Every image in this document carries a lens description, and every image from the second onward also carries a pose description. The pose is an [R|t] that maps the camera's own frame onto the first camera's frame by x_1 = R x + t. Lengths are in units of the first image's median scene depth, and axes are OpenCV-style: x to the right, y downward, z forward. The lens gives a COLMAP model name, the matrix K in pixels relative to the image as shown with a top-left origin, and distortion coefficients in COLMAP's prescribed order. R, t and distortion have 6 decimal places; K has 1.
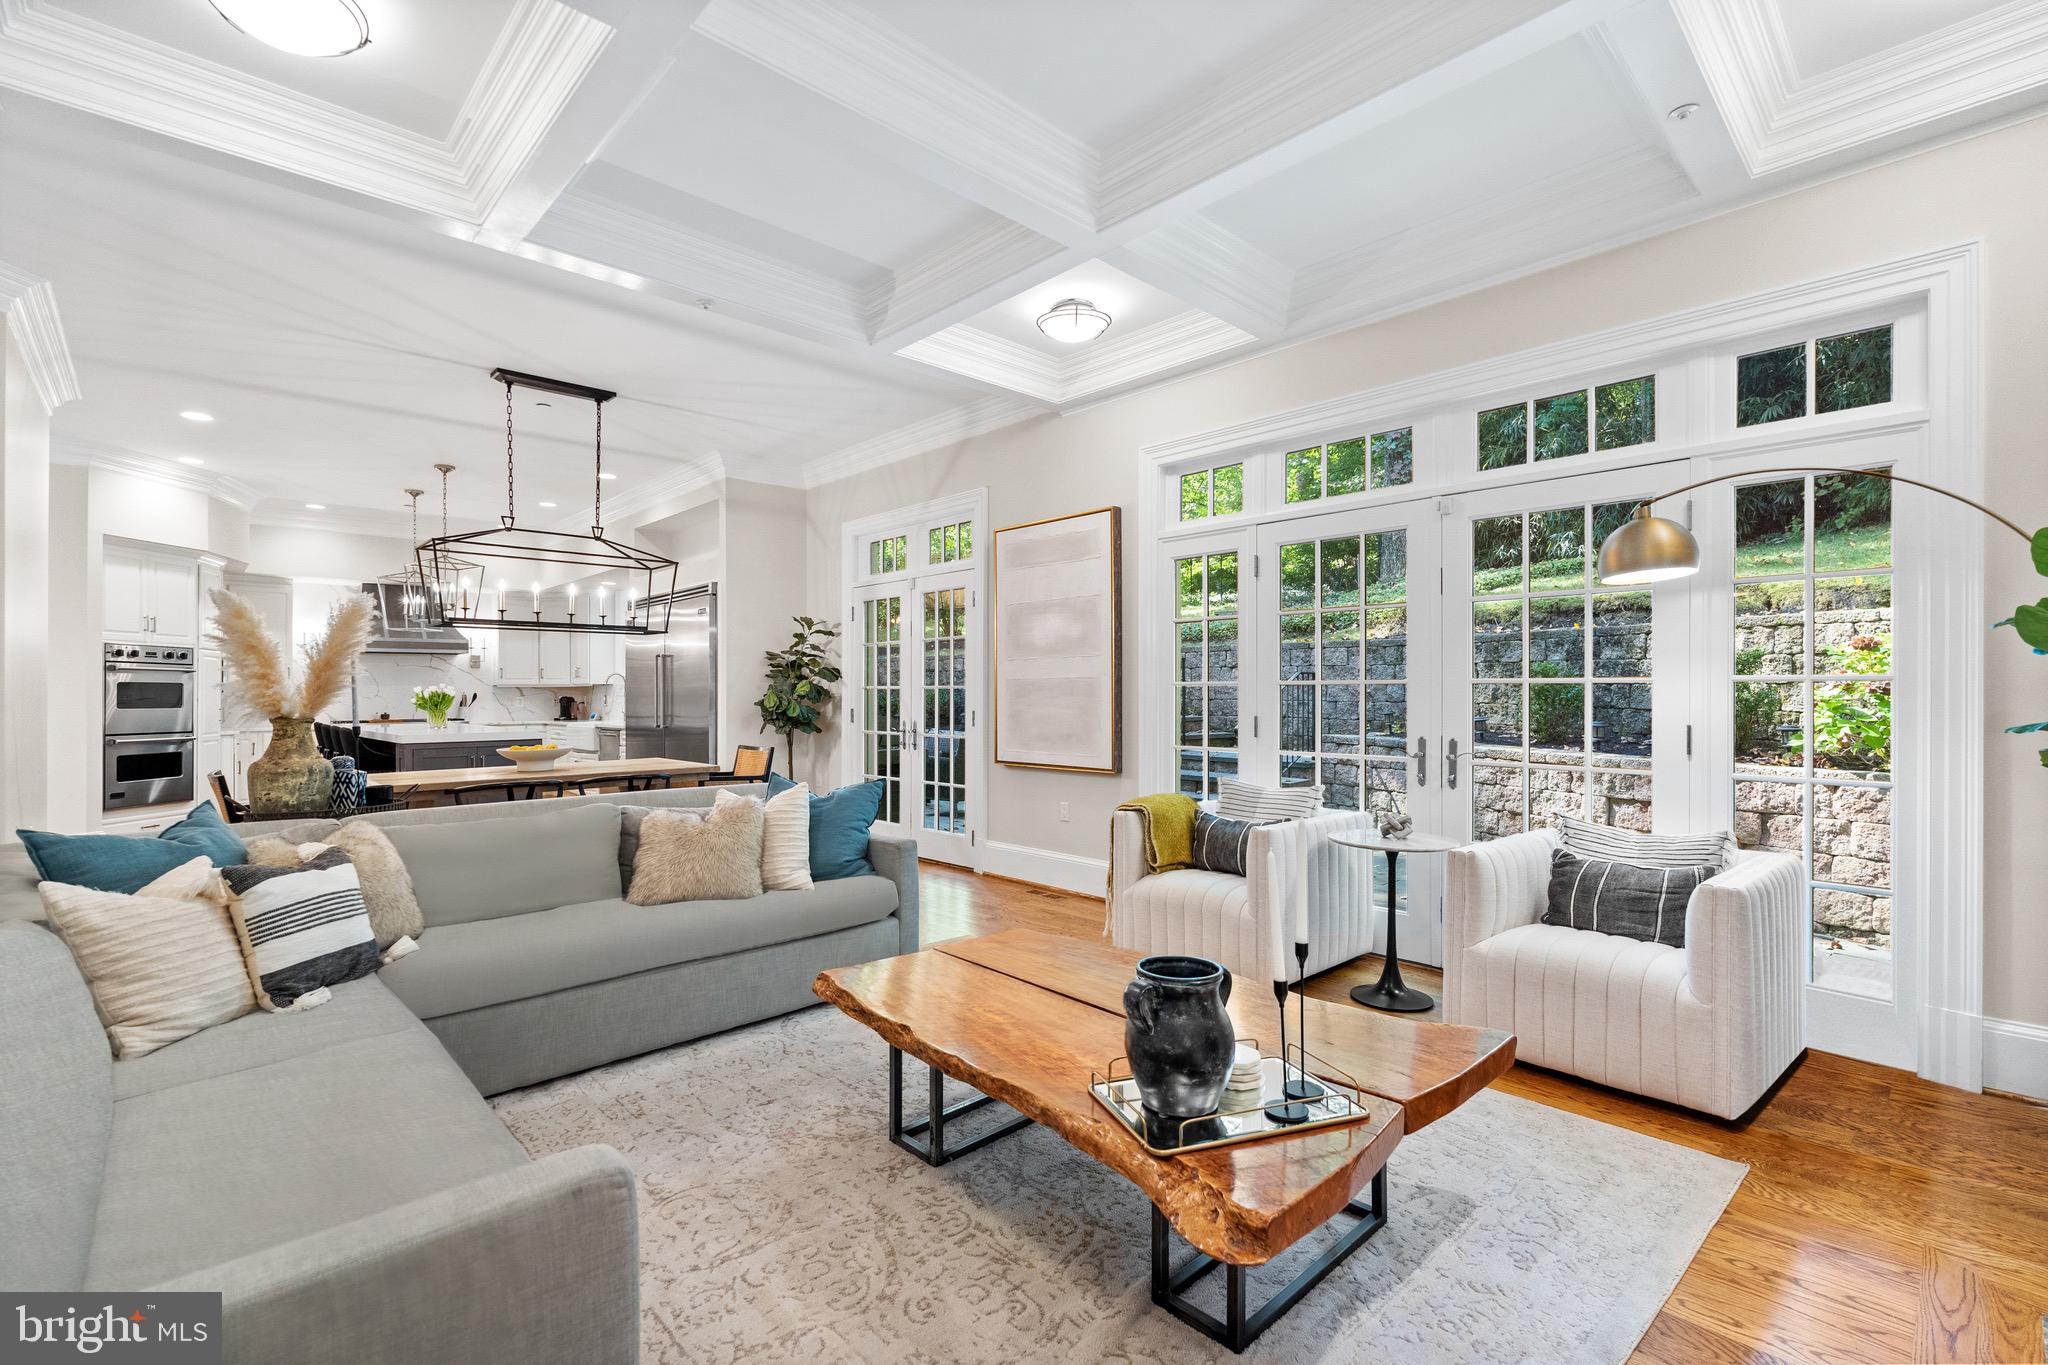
lens RADIAL K [[921.8, 0, 1021.6], [0, 921.8, 689.2], [0, 0, 1]] dist [0.005178, 0.000985]
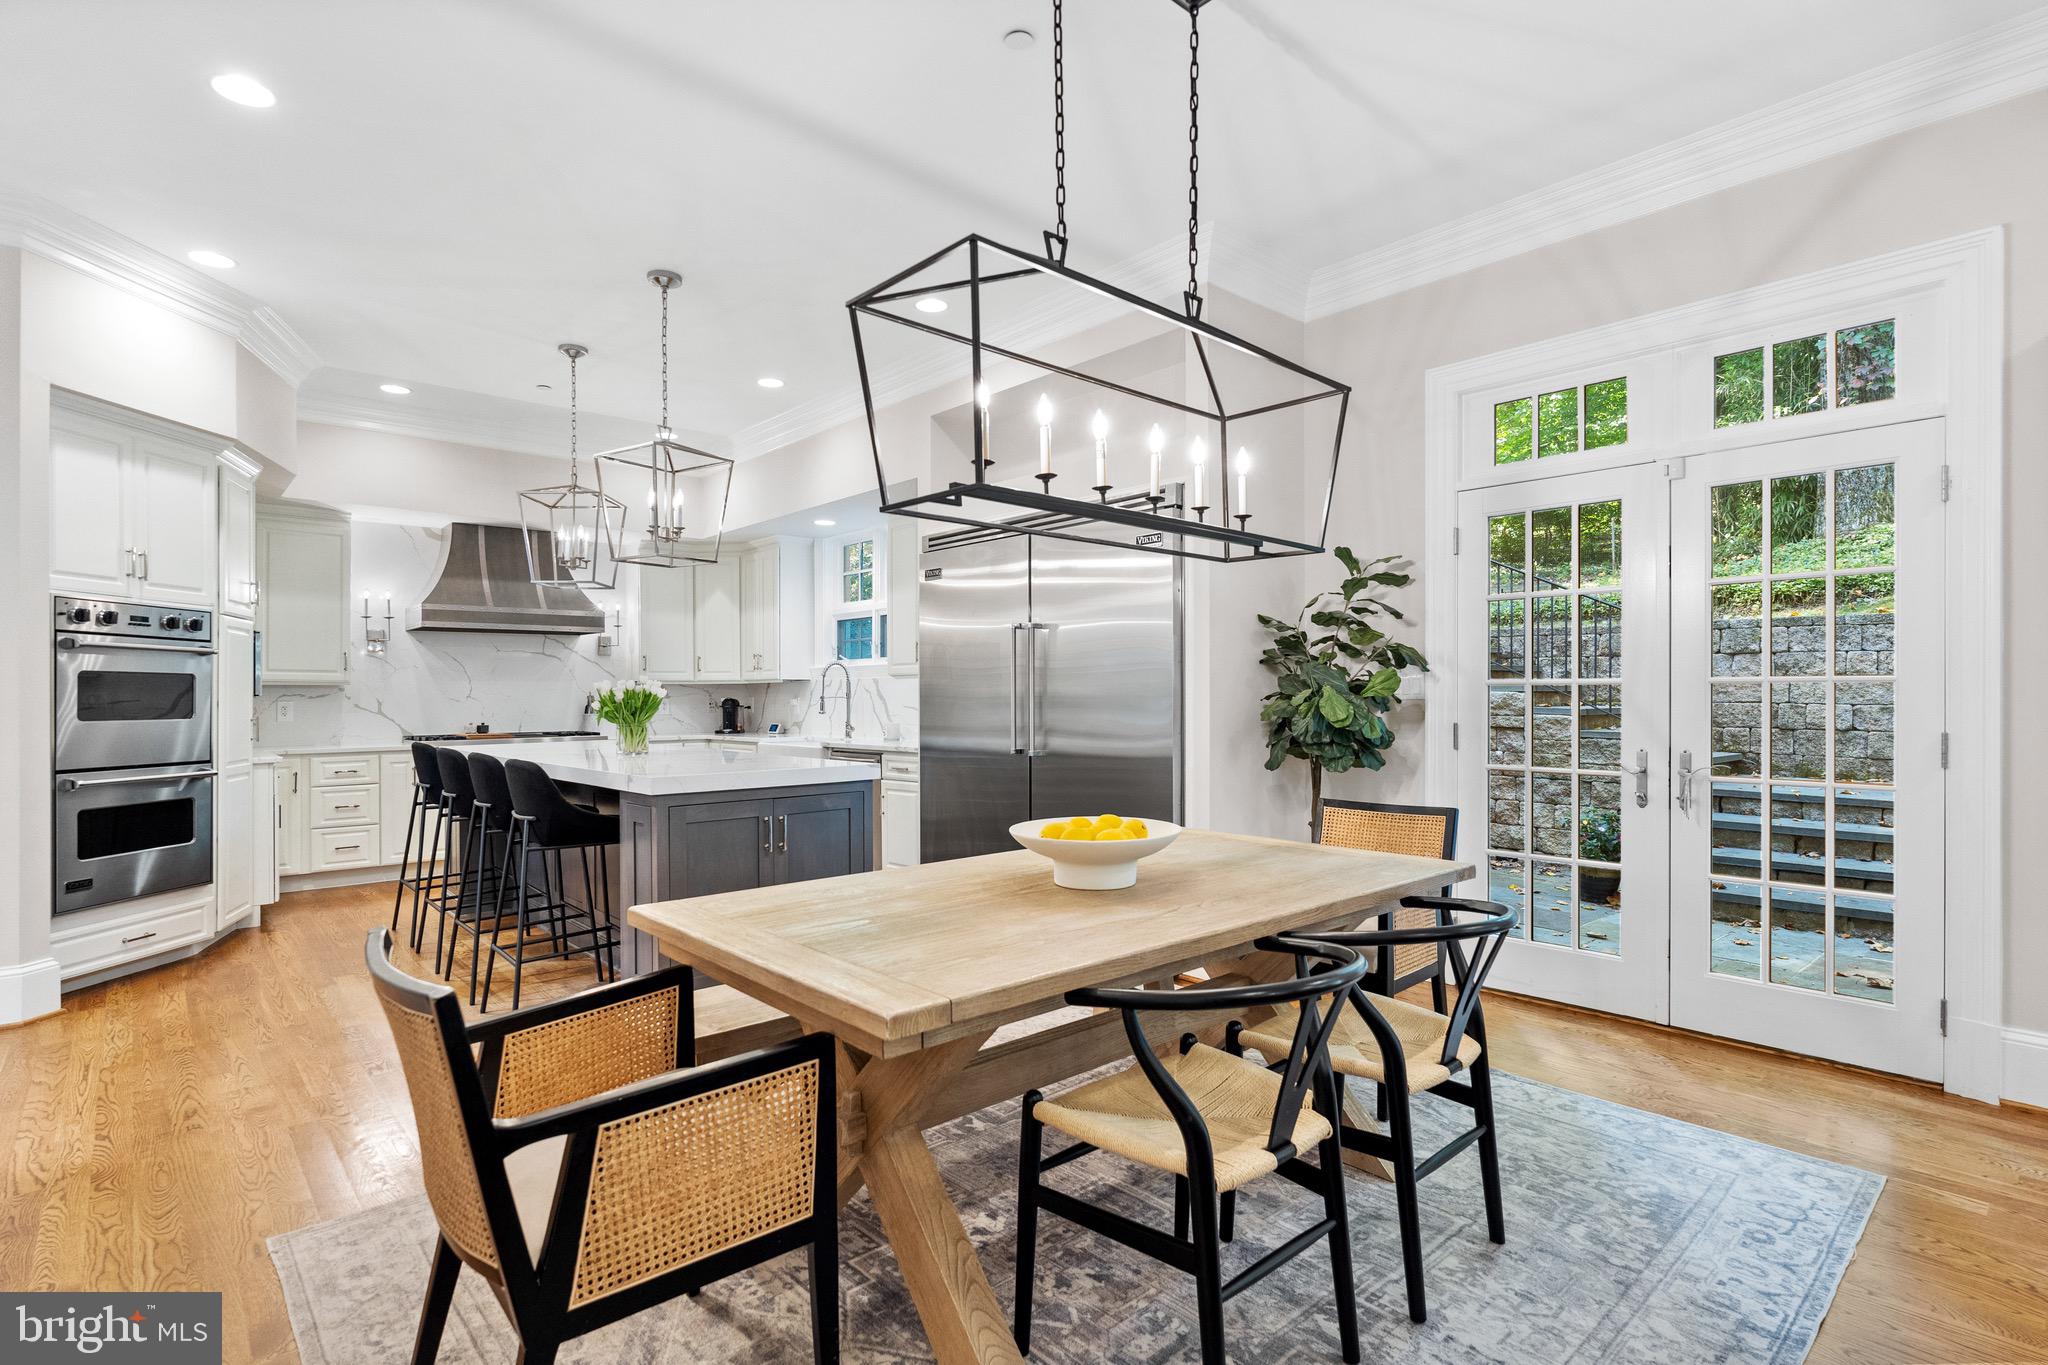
lens RADIAL K [[971.5, 0, 1029.6], [0, 971.5, 697.4], [0, 0, 1]] dist [-0.003481, -0.001211]
pose [[0.999938, 0.001910, -0.010953, -0.403352], [-0.001819, 0.999963, 0.008378, 0.002076], [0.010969, -0.008358, 0.999905, 0.429918]]
